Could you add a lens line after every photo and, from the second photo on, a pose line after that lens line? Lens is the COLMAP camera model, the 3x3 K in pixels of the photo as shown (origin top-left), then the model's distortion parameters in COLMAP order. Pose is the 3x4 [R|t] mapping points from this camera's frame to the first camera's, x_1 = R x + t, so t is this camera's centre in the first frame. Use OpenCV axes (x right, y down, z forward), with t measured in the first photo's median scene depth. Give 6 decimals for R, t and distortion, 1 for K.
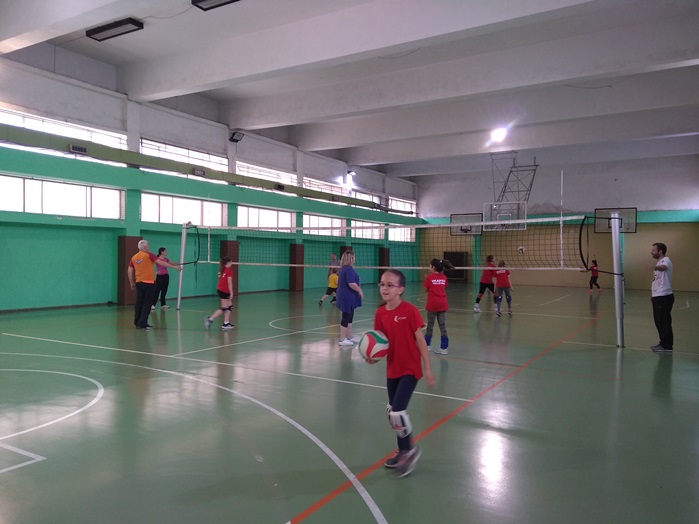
lens RADIAL K [[549.9, 0, 349.5], [0, 549.9, 262.0], [0, 0, 1]] dist [0.102519, -0.143626]
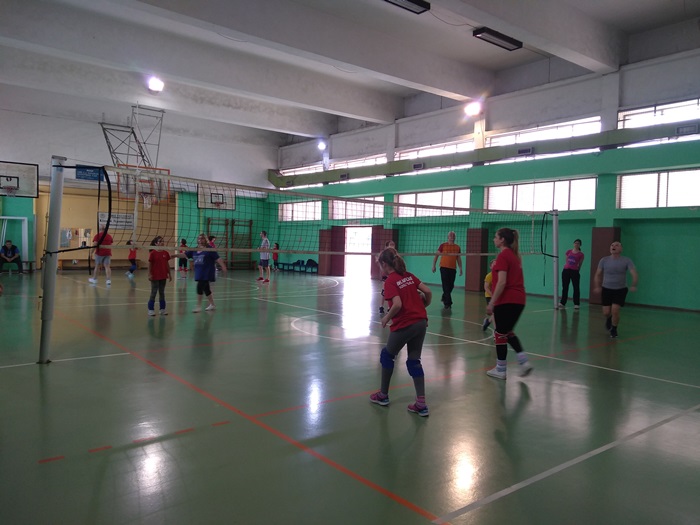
lens RADIAL K [[550.7, 0, 350.0], [0, 550.7, 262.5], [0, 0, 1]] dist [0.102519, -0.143626]
pose [[-0.342873, 0.012144, -0.939303, 0.631717], [-0.036152, 0.999005, 0.026112, 0.001884], [0.938686, 0.042910, -0.342093, 0.998260]]
